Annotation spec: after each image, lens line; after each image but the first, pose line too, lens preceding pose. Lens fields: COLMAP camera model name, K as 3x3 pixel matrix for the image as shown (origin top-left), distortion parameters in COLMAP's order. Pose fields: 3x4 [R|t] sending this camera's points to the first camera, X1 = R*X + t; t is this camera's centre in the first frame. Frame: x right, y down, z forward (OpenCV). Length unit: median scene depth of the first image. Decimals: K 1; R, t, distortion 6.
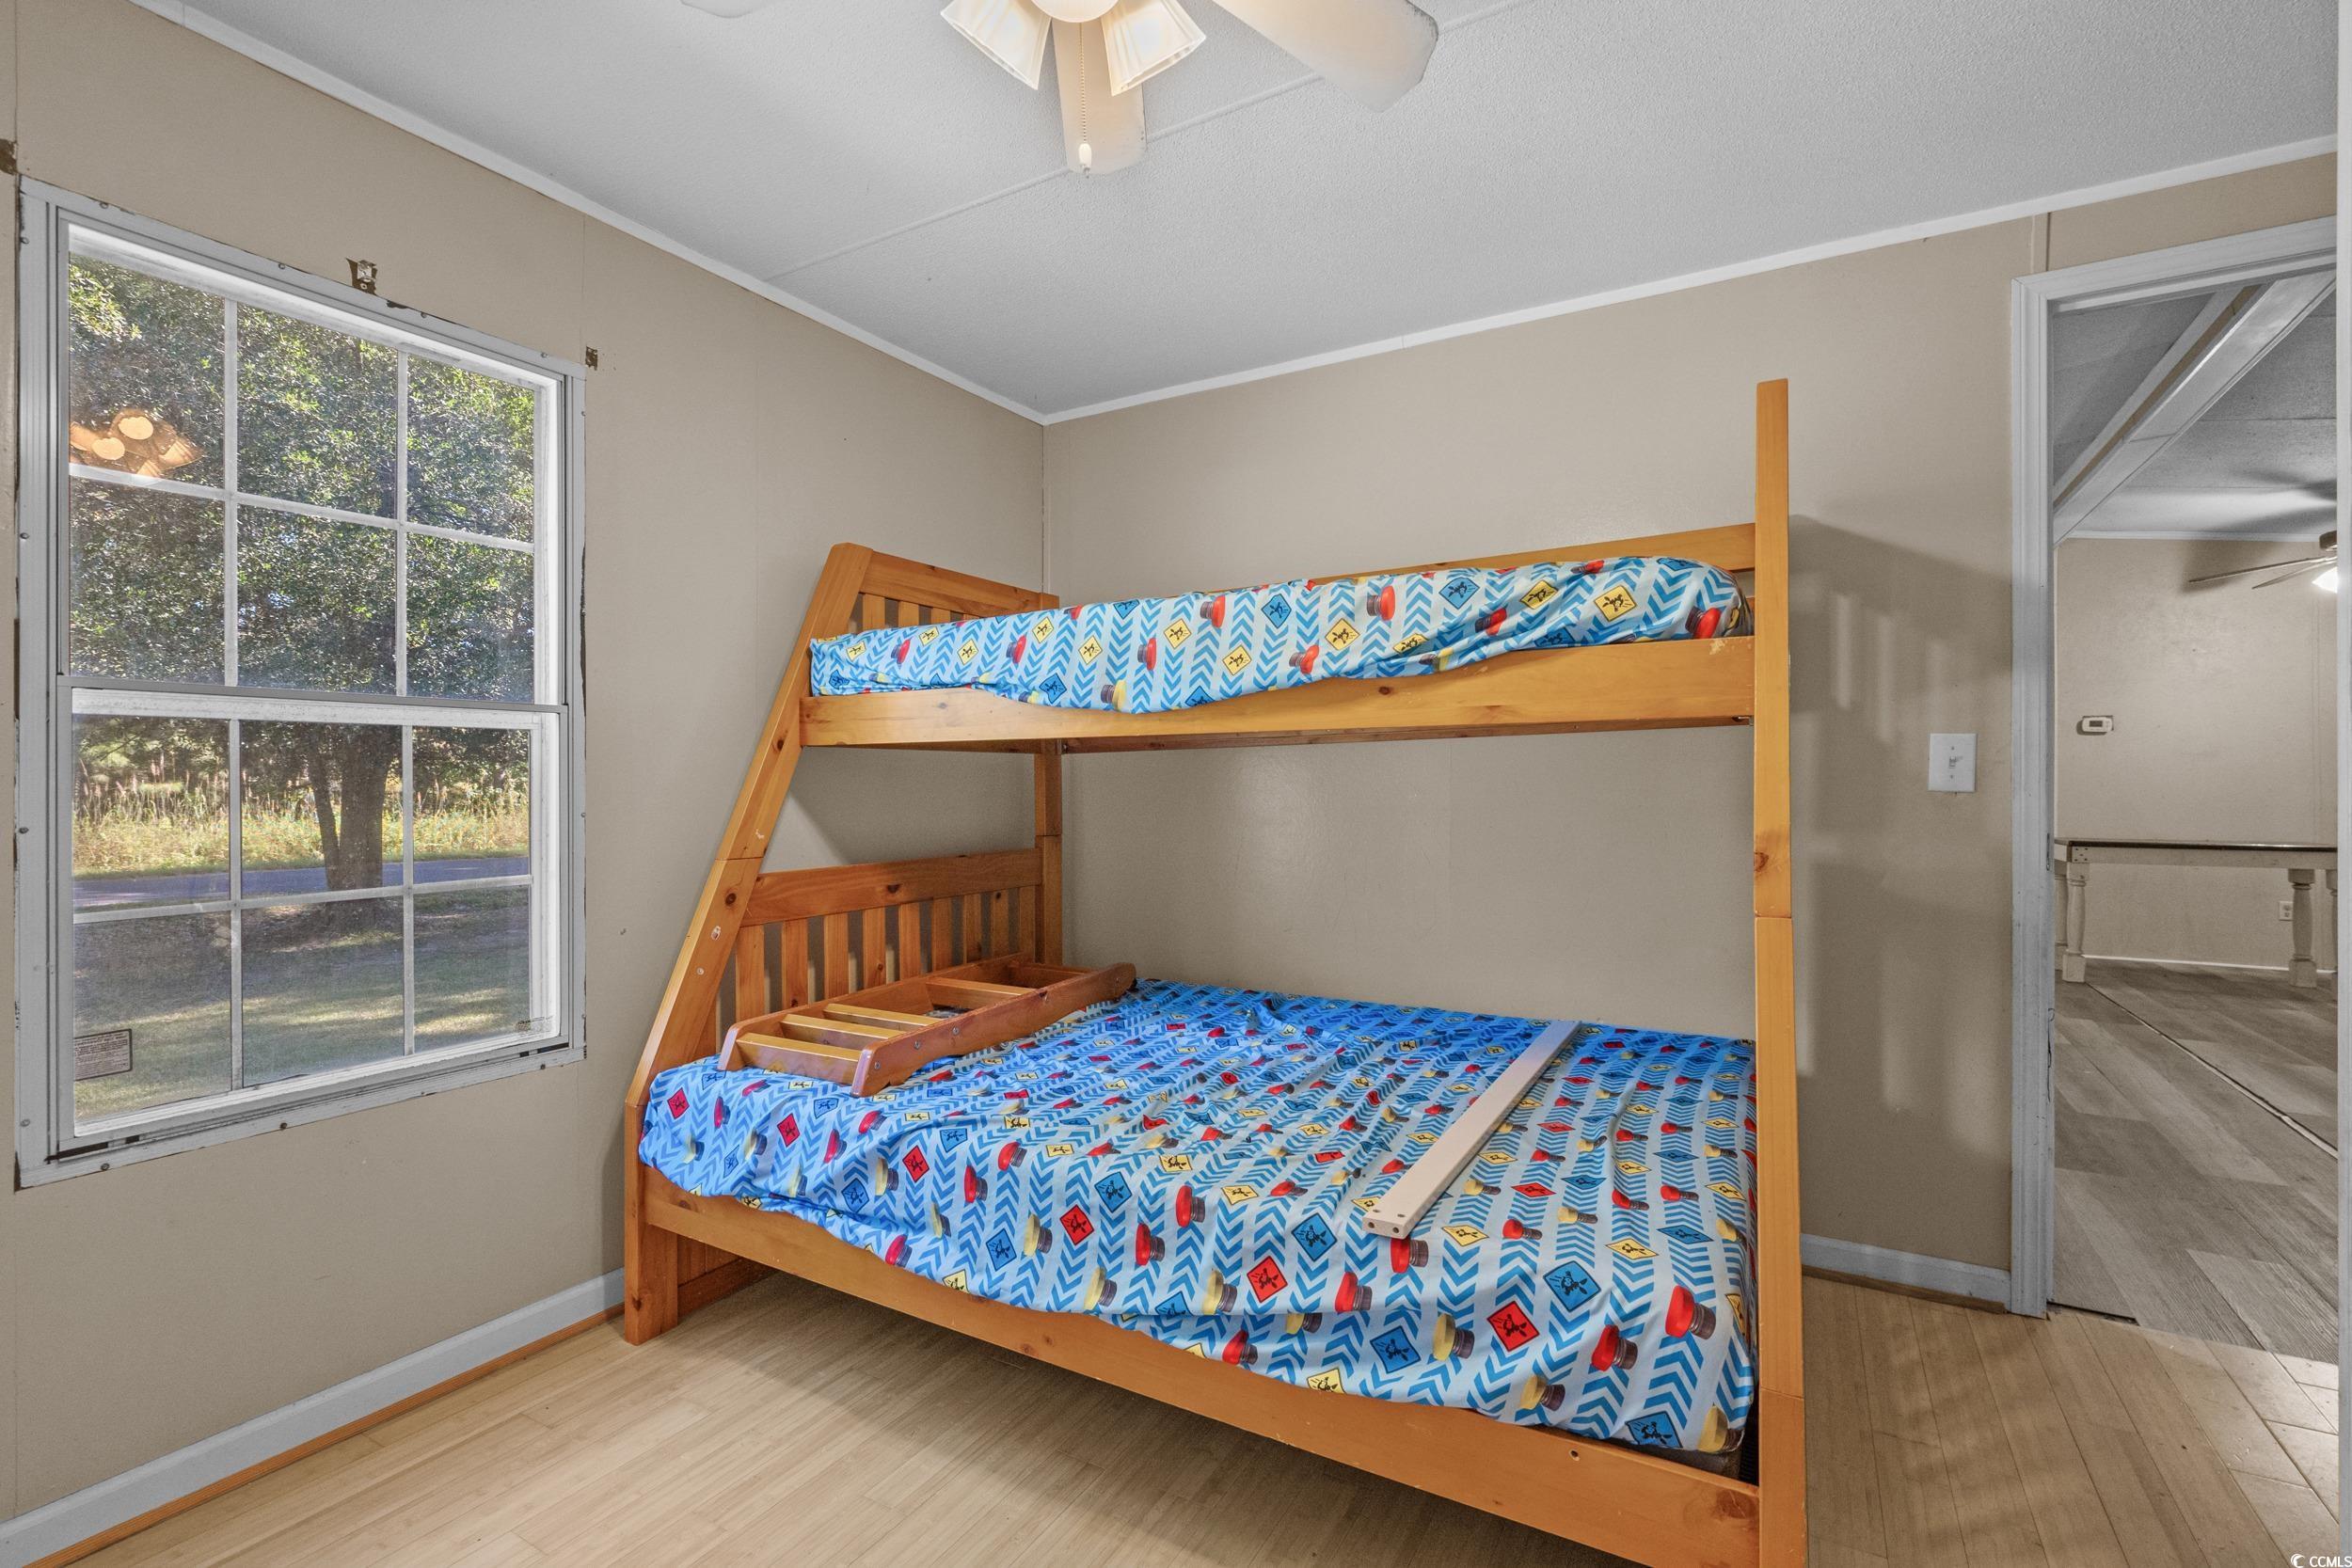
lens RADIAL K [[1080.3, 0, 1178.8], [0, 1080.3, 773.5], [0, 0, 1]] dist [-0.003705, -0.000311]
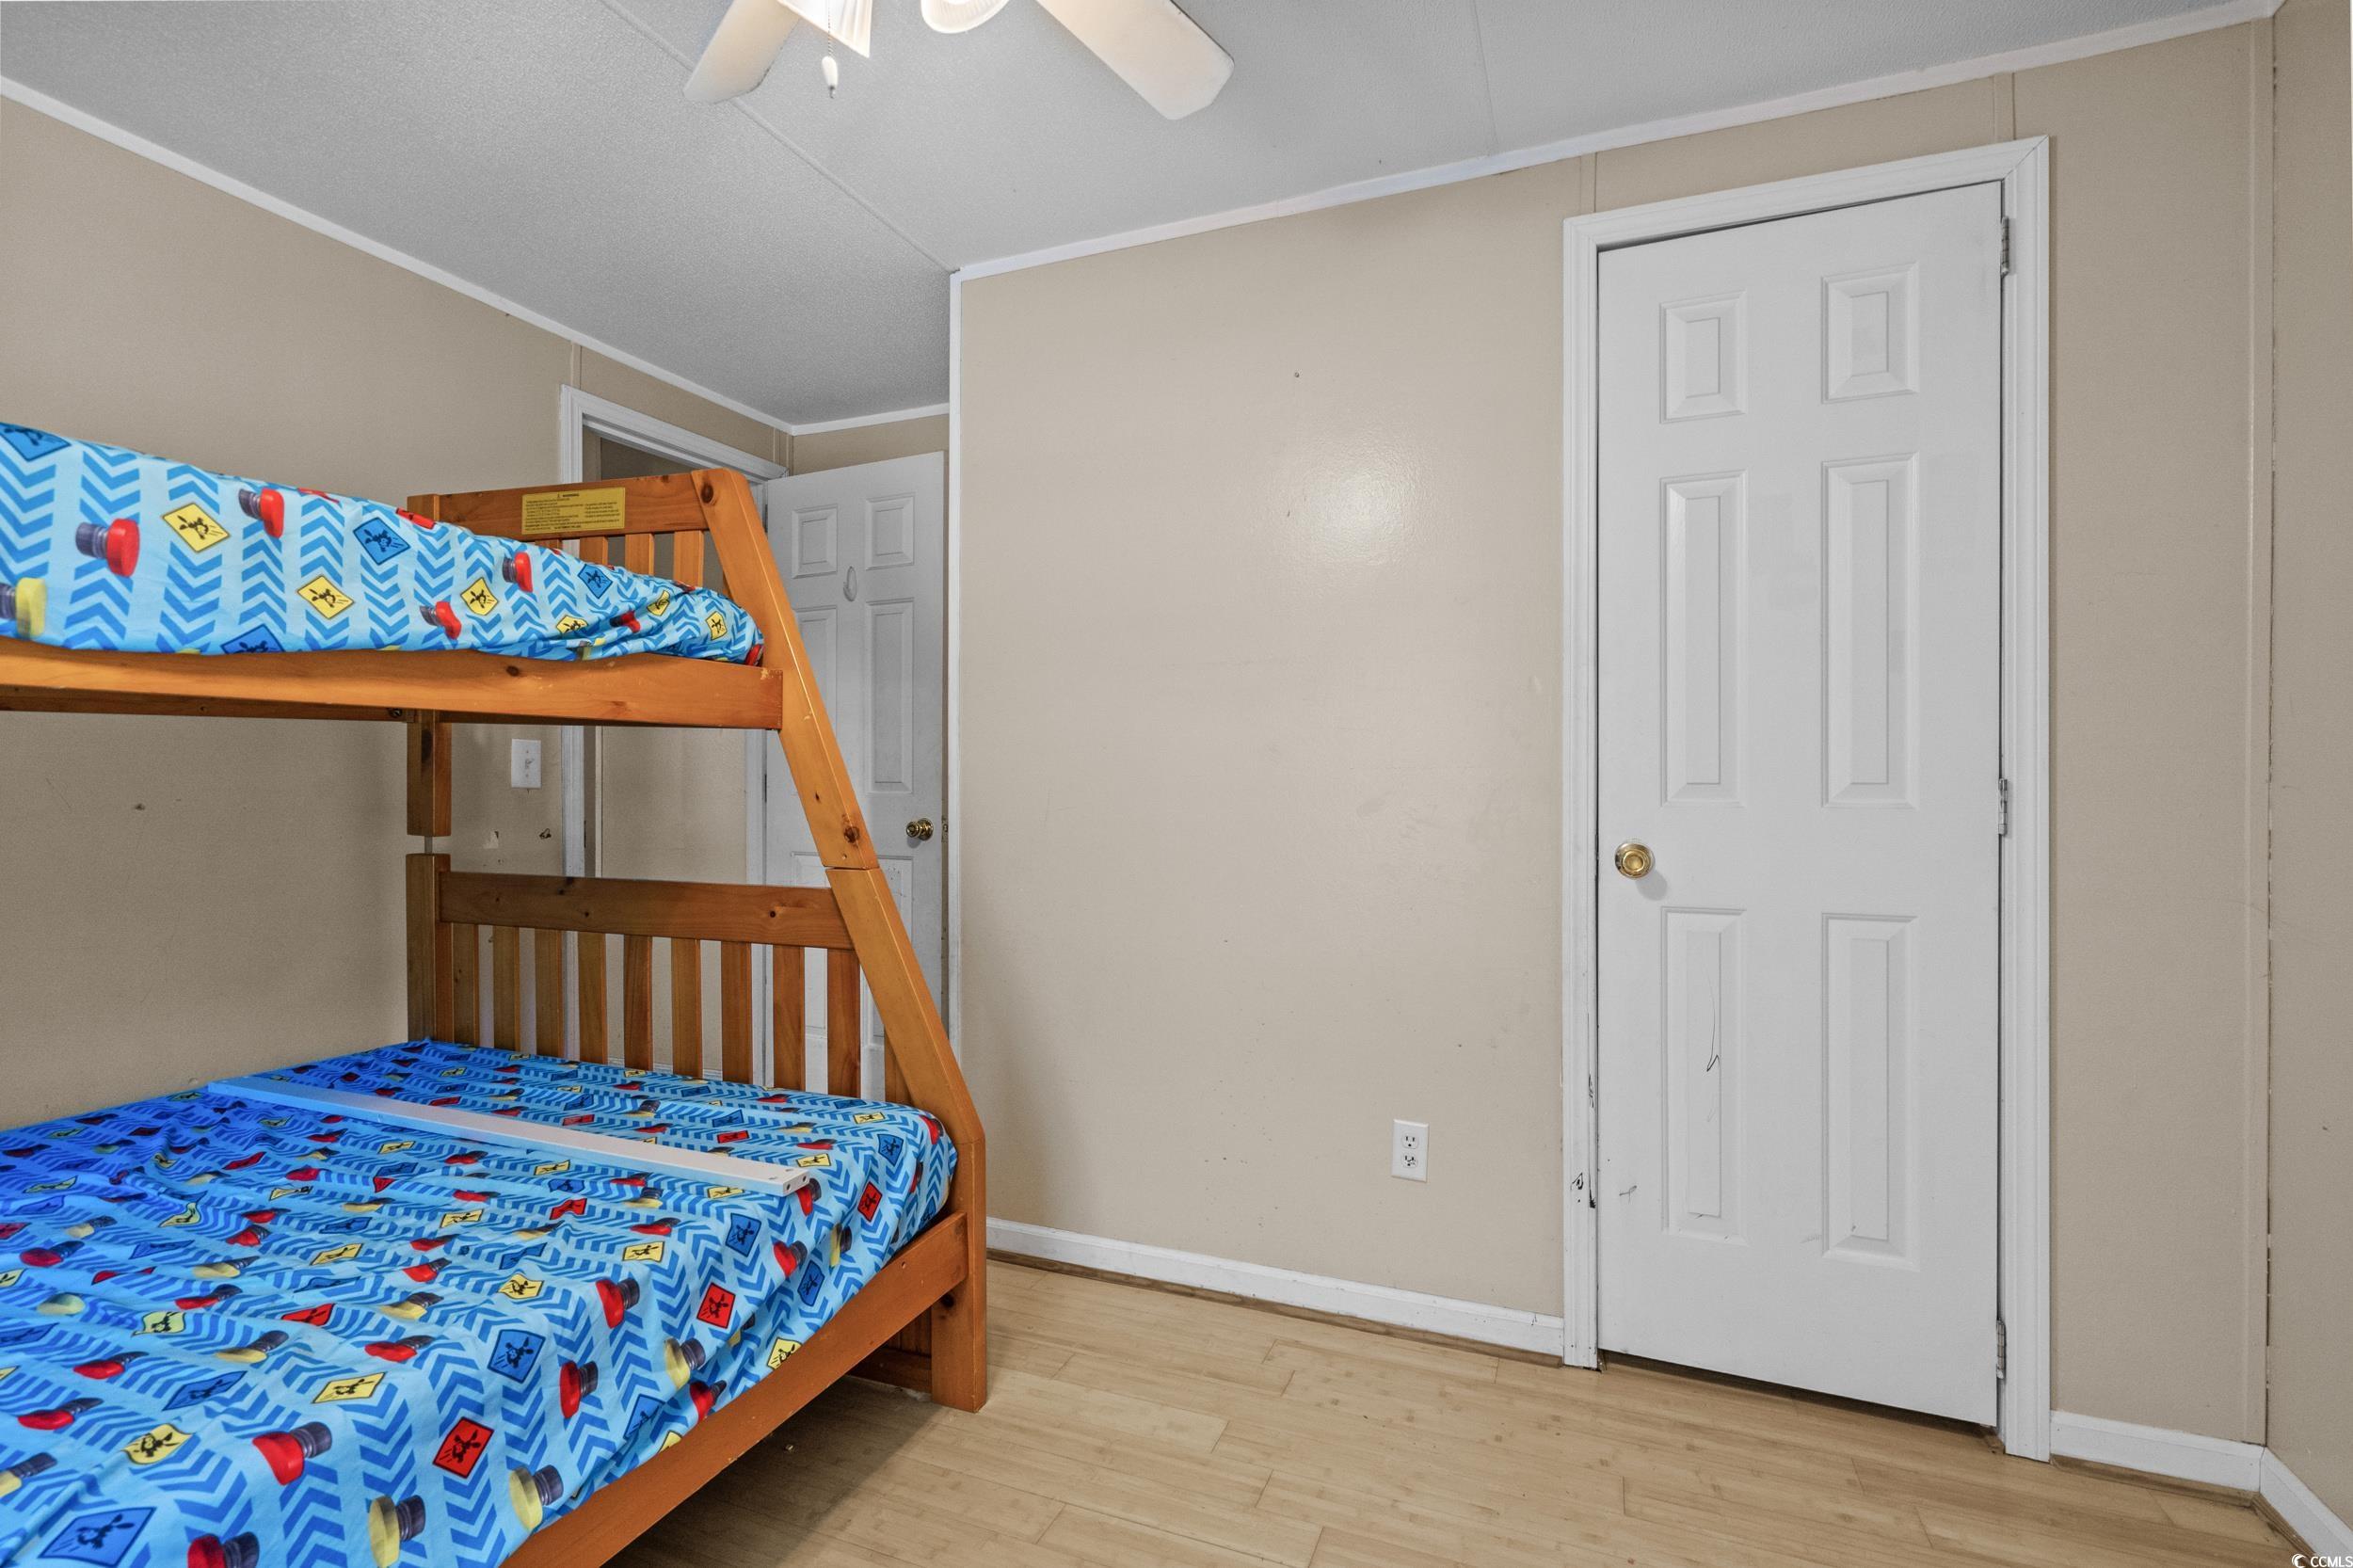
lens RADIAL K [[1052.0, 0, 1168.8], [0, 1052.0, 773.5], [0, 0, 1]] dist [0.000680, 0.000613]
pose [[-0.140988, 0.008918, 0.989971, -0.803862], [-0.006687, 0.999928, -0.009960, 0.010964], [-0.989989, -0.008024, -0.140919, 0.675895]]
